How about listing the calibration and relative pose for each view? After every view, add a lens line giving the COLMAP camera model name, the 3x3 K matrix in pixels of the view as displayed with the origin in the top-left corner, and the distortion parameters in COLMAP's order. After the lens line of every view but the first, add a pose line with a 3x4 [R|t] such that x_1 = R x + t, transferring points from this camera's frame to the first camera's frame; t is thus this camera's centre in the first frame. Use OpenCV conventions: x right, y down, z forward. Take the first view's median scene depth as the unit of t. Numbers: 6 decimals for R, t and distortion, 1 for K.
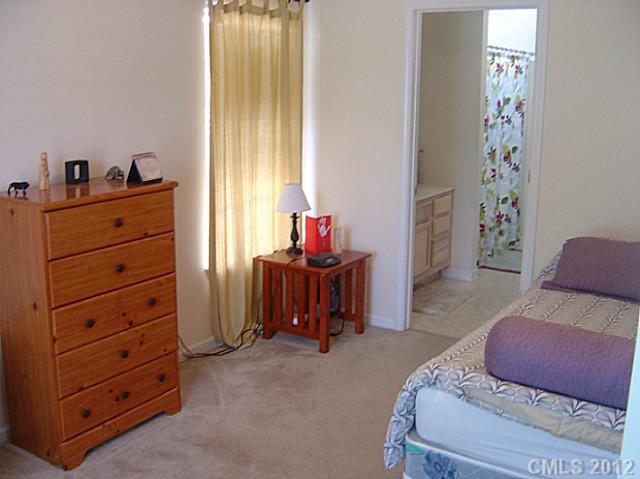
lens RADIAL K [[736.5, 0, 320.0], [0, 736.5, 239.5], [0, 0, 1]] dist [-0.117302, -0.002082]
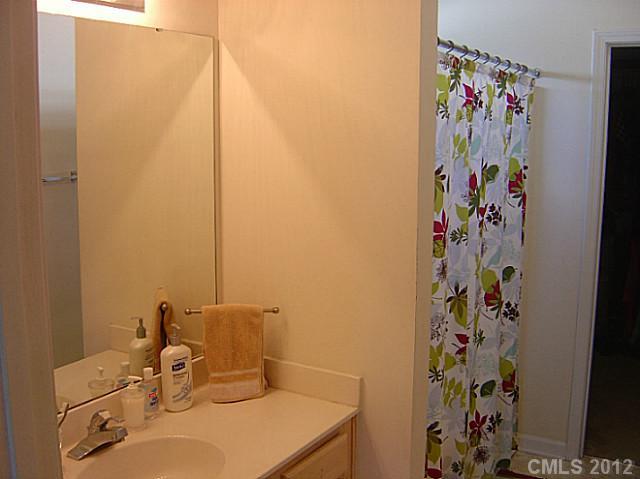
lens RADIAL K [[736.5, 0, 320.0], [0, 736.5, 239.5], [0, 0, 1]] dist [-0.117302, -0.002082]
pose [[0.999680, -0.006202, 0.024526, 0.140501], [0.007702, 0.998075, -0.061543, -0.122409], [-0.024097, 0.061713, 0.997803, 0.555278]]
